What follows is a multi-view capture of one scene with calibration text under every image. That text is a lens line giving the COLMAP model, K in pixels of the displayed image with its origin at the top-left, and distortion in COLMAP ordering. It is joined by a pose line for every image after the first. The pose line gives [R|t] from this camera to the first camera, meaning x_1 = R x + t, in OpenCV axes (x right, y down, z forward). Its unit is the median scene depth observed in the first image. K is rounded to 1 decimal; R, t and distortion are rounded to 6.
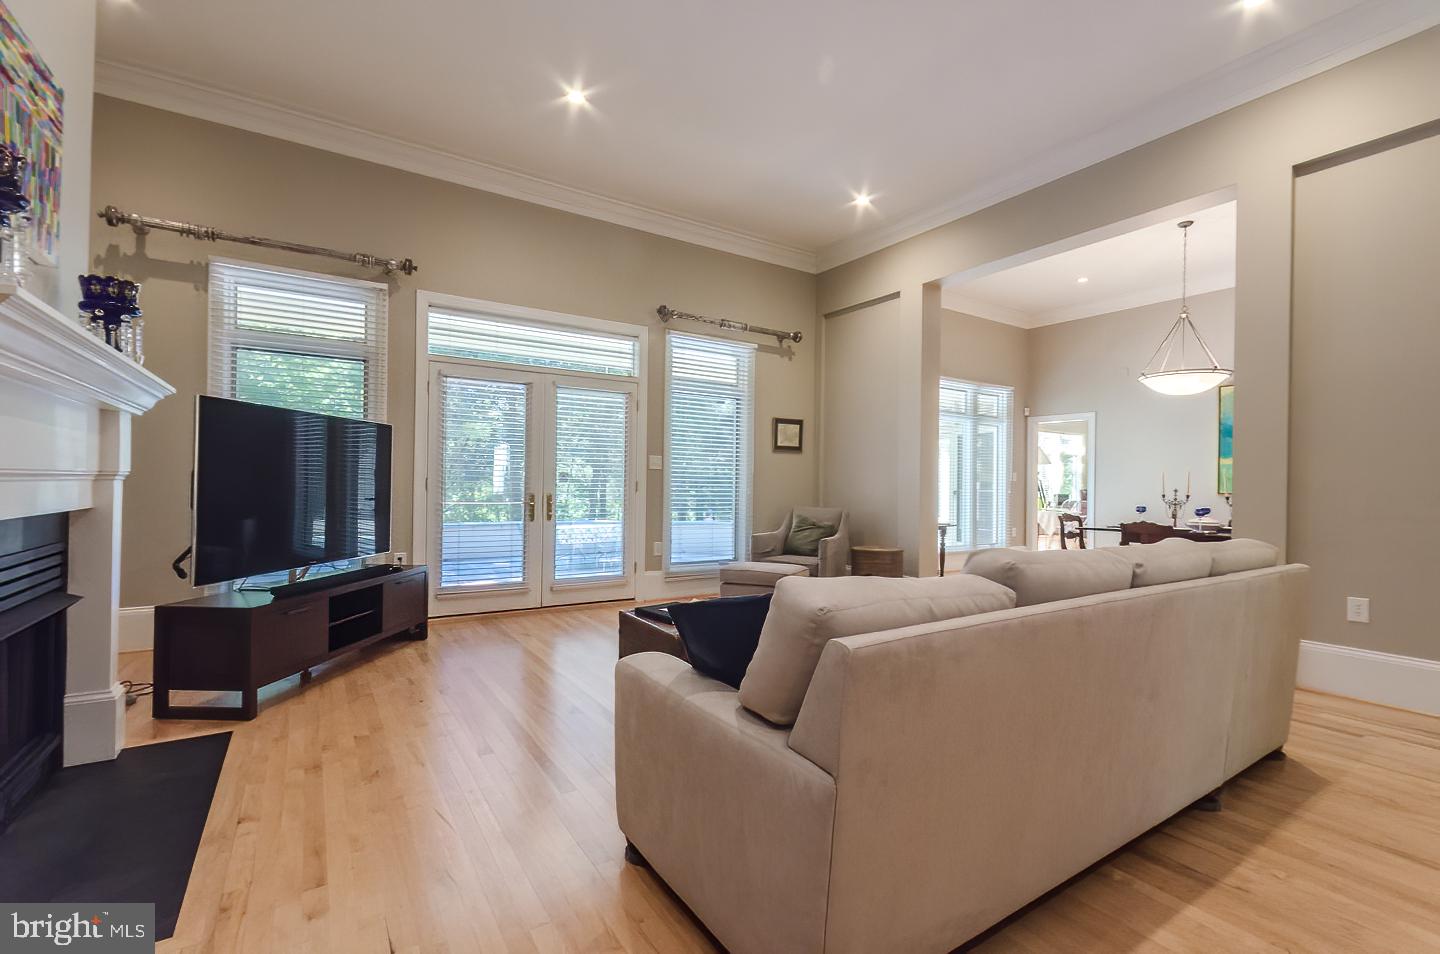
lens RADIAL K [[628.4, 0, 722.4], [0, 628.4, 489.8], [0, 0, 1]] dist [0.002985, 0.000094]
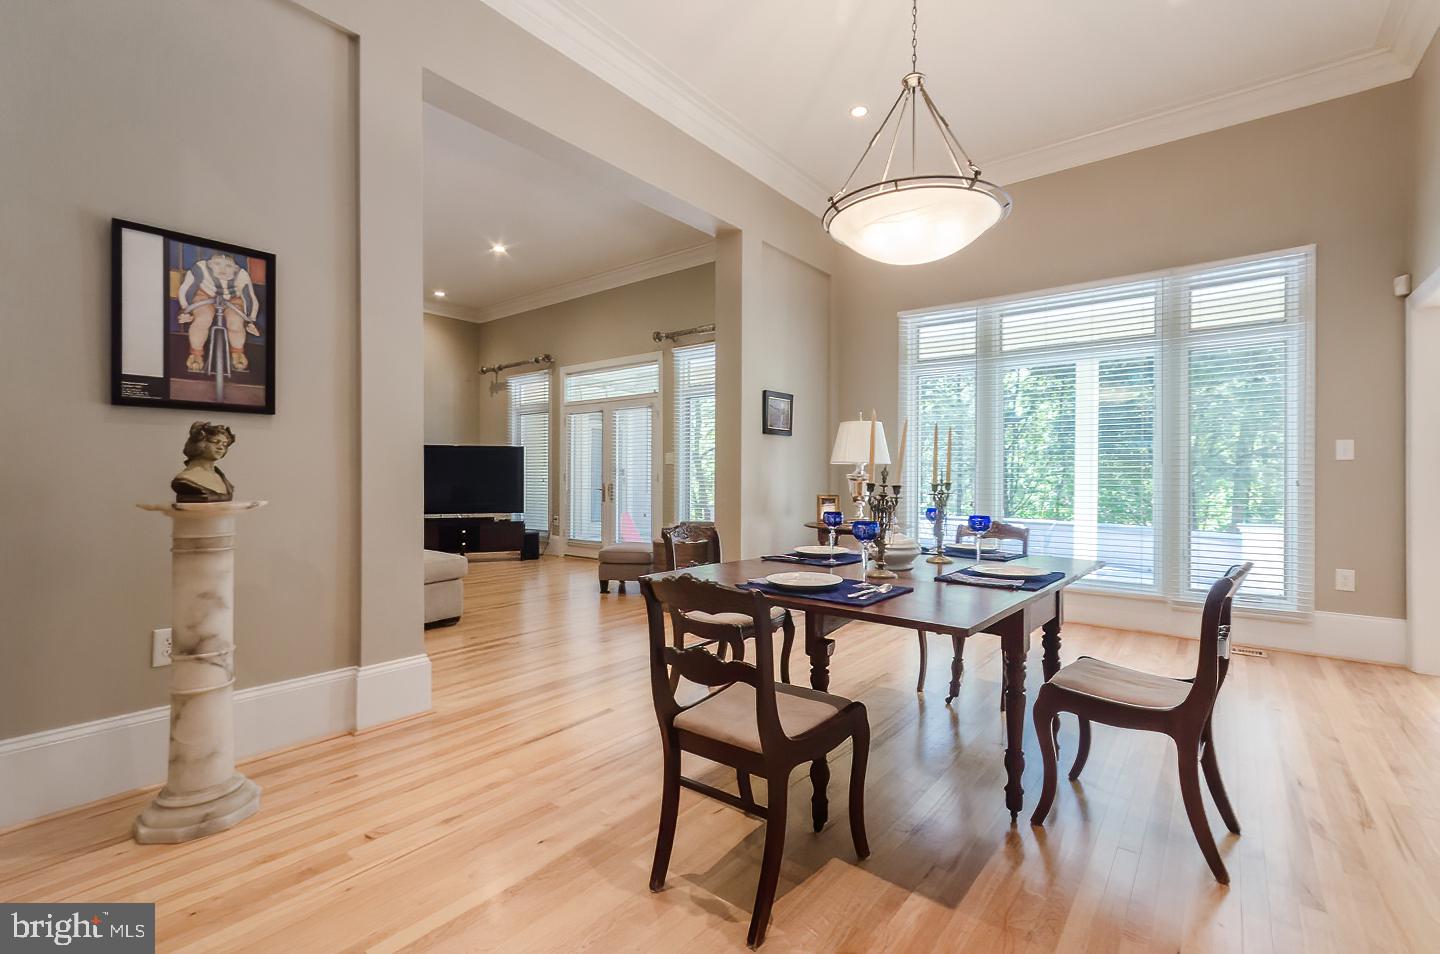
lens RADIAL K [[640.0, 0, 744.0], [0, 640.0, 488.2], [0, 0, 1]] dist [-0.000419, -0.000408]
pose [[0.339060, 0.002610, -0.940761, 1.134151], [-0.006147, 0.999981, 0.000559, 0.012217], [0.940745, 0.005594, 0.339070, 0.727820]]
